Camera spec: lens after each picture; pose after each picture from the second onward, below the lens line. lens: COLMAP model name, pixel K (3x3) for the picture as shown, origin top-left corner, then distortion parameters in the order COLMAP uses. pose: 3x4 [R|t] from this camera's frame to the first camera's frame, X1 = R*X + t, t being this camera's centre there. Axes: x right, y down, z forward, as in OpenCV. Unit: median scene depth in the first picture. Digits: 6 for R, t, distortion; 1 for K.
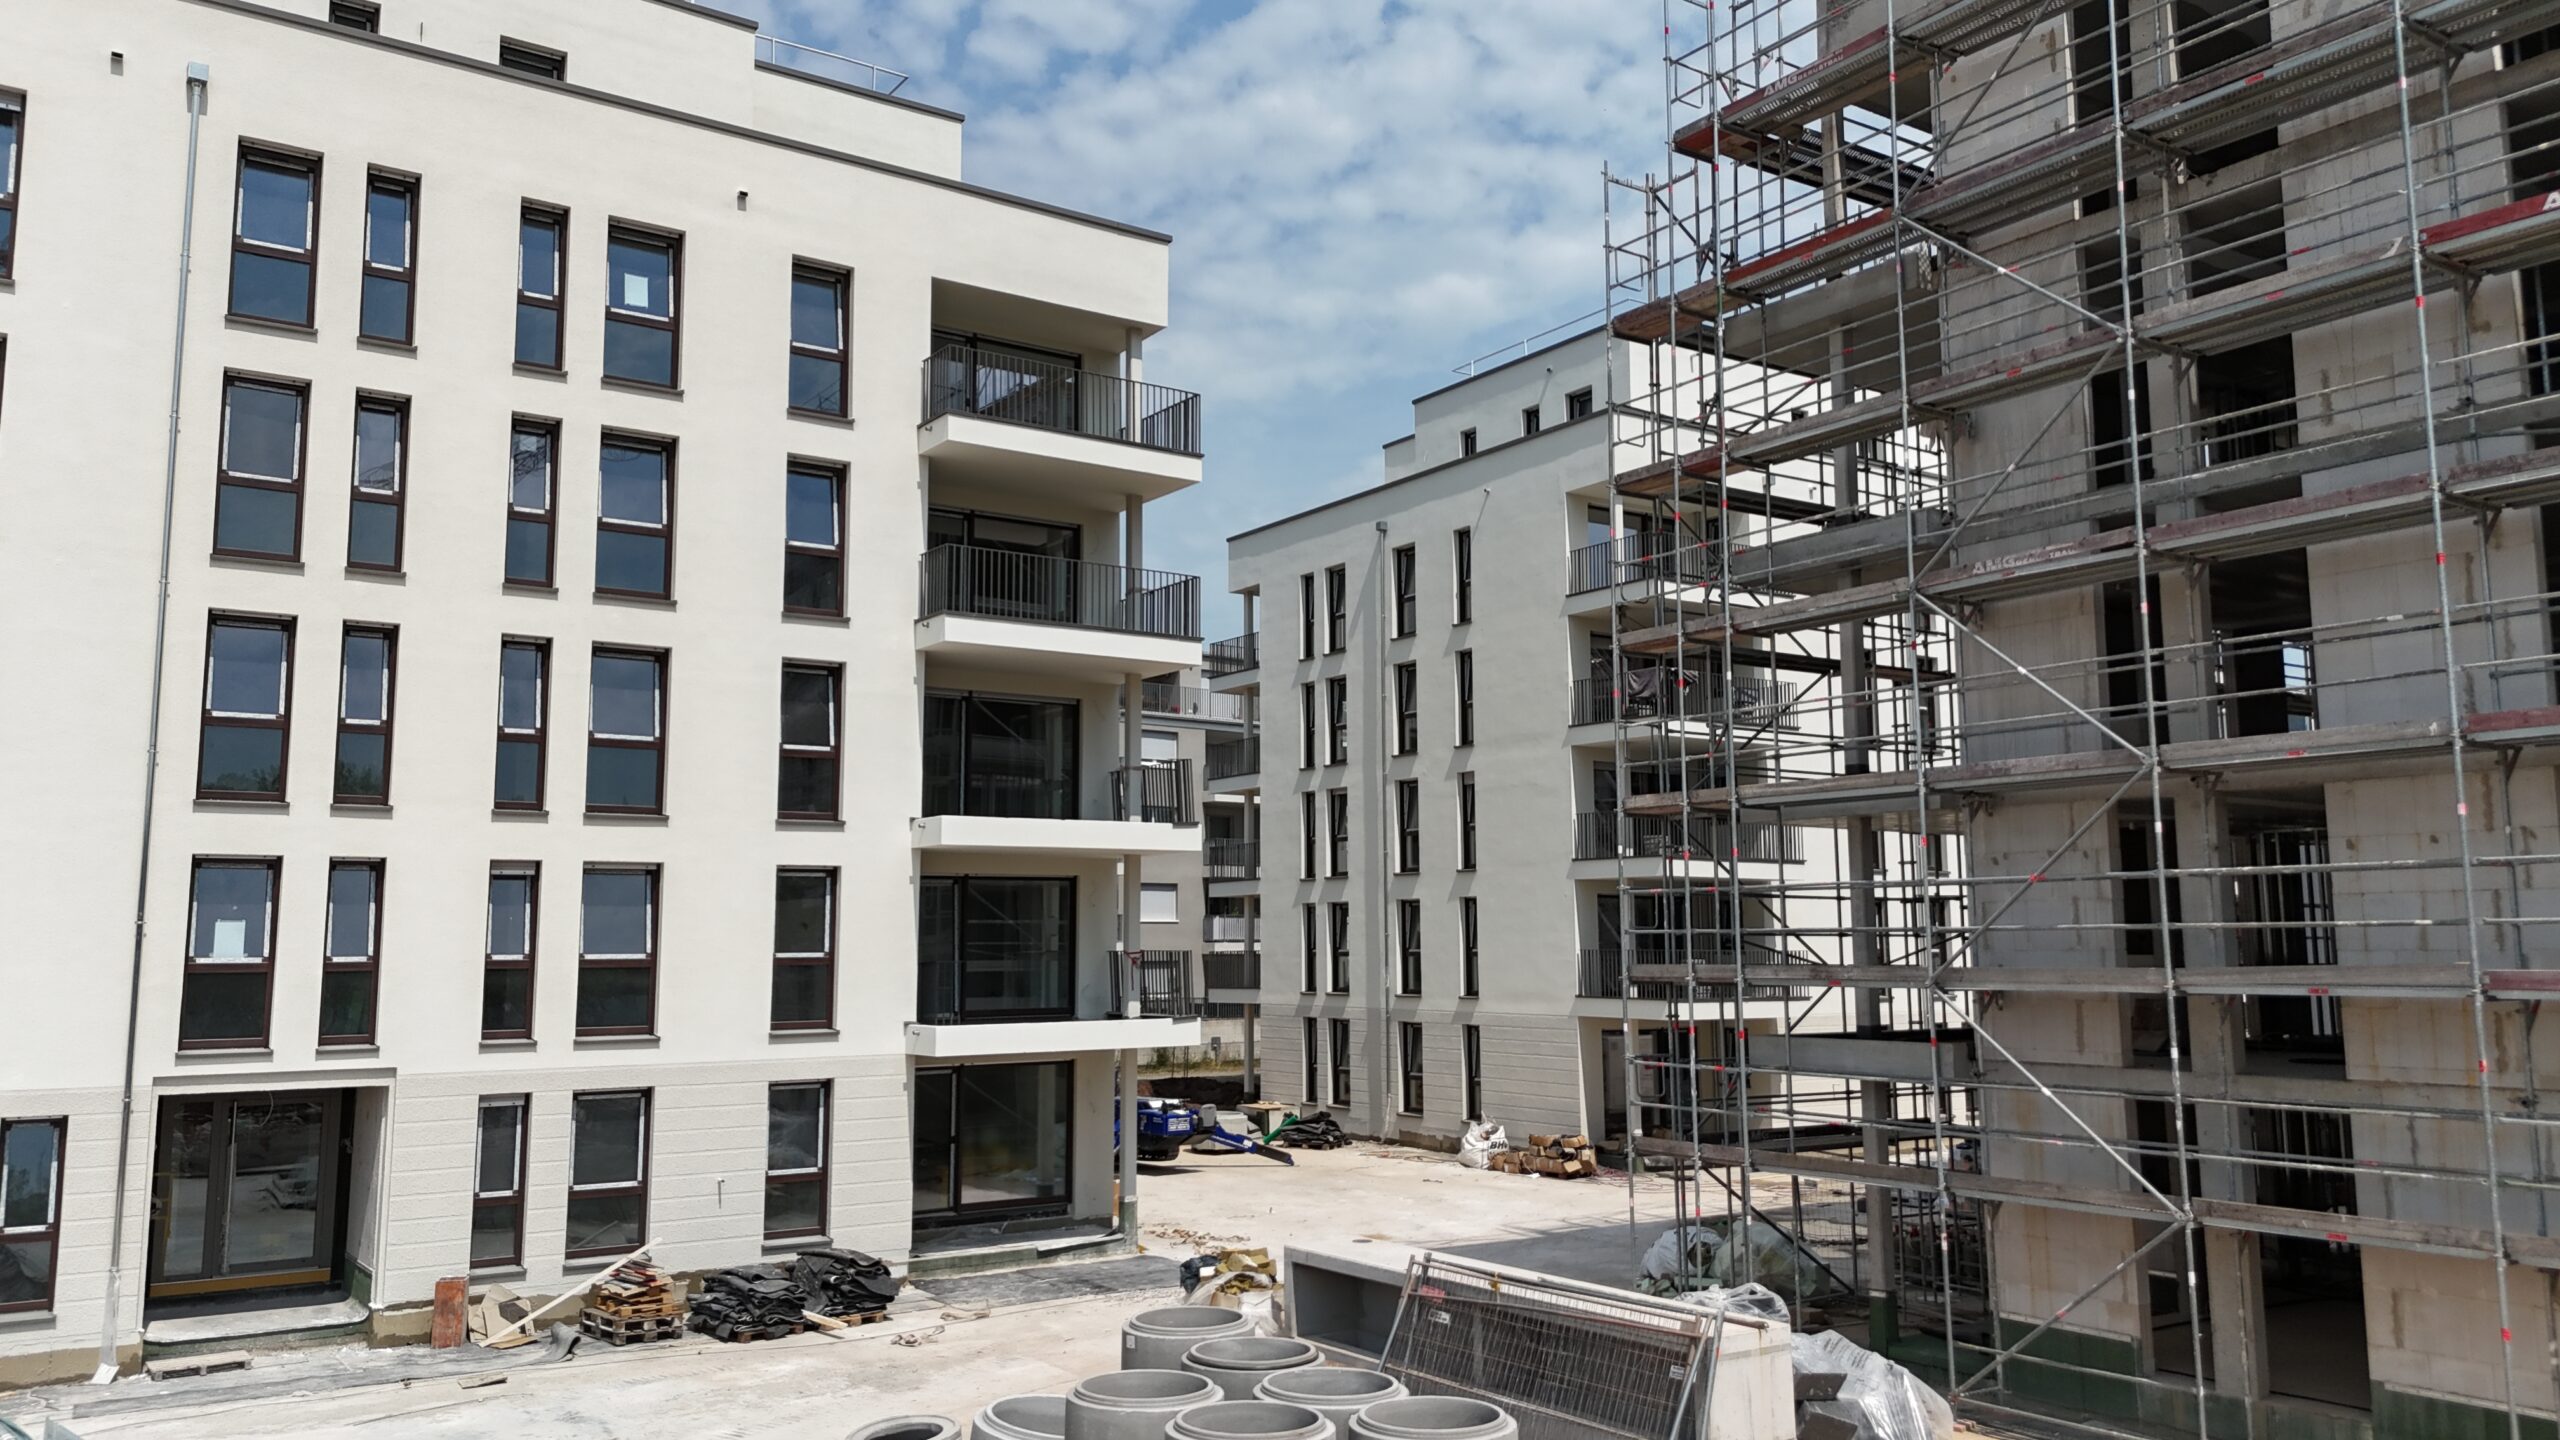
lens RADIAL K [[1854.4, 0, 1280.0], [0, 1854.4, 720.0], [0, 0, 1]] dist [0.084347, -0.075804]
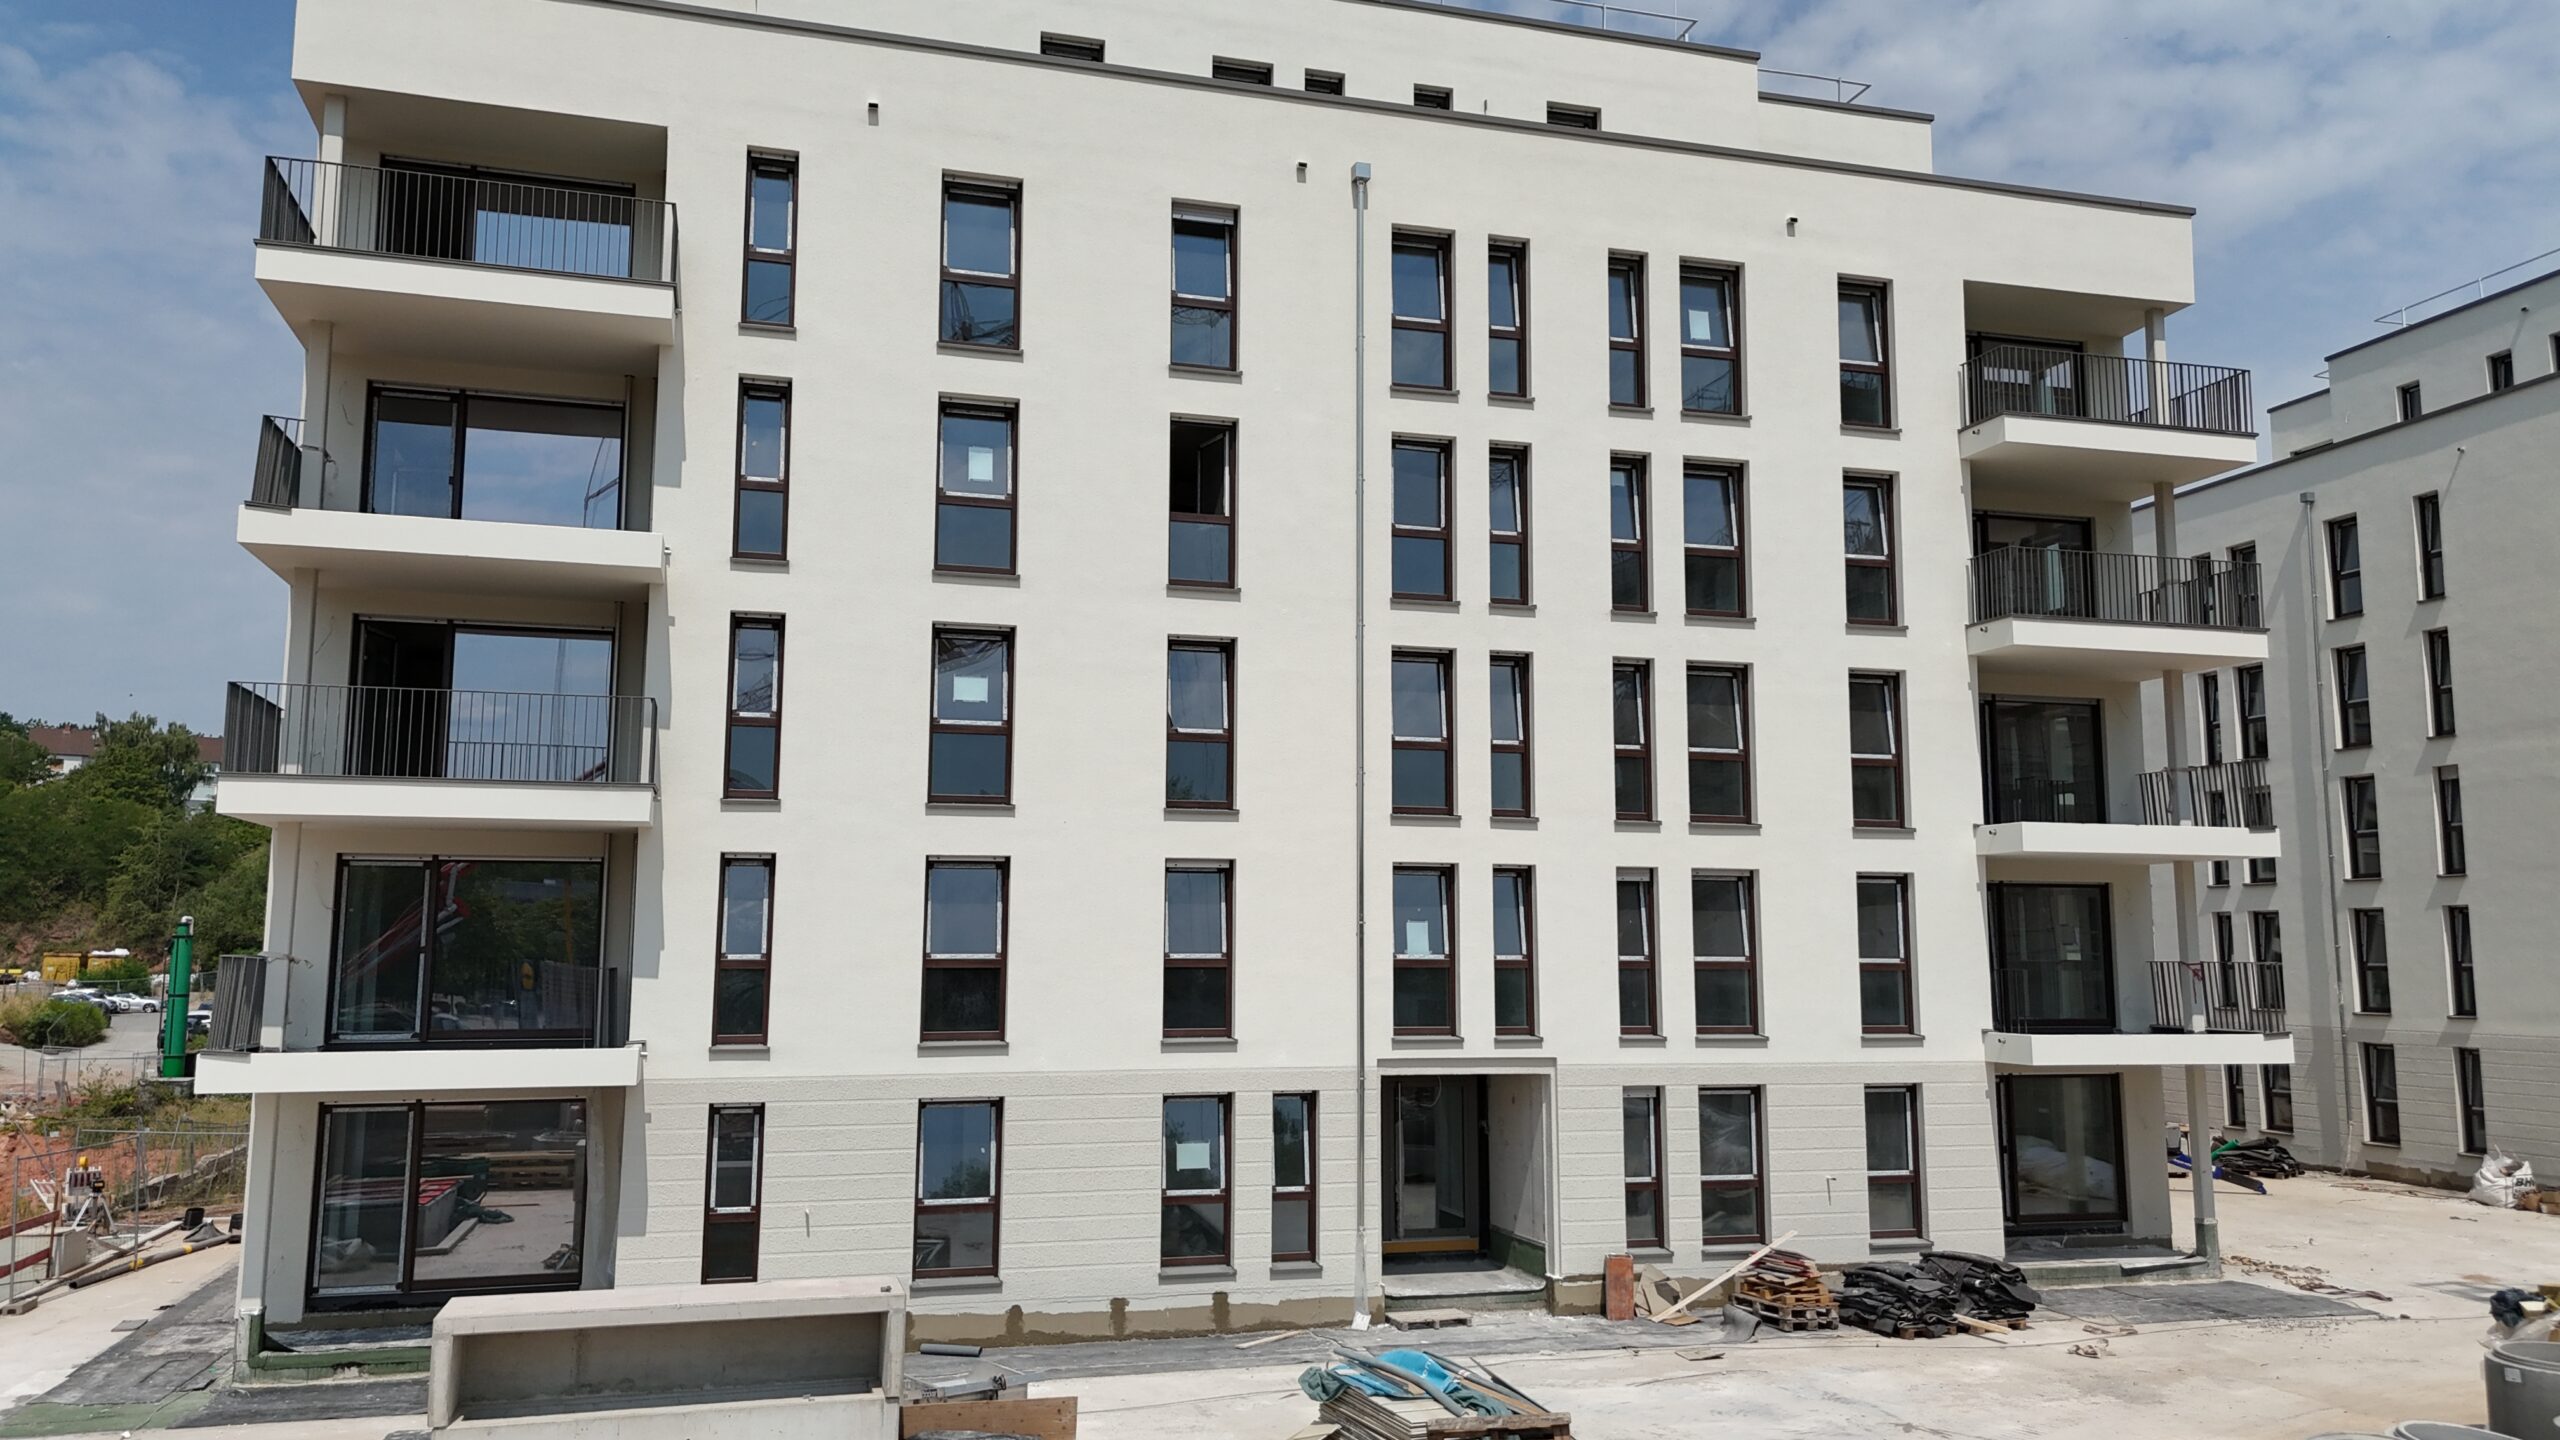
lens RADIAL K [[1875.6, 0, 1280.0], [0, 1875.6, 720.0], [0, 0, 1]] dist [0.105498, -0.109205]
pose [[0.955188, -0.032226, -0.294241, -0.261048], [0.031436, 0.999478, -0.007416, -0.007405], [0.294326, -0.002166, 0.955703, -0.081757]]
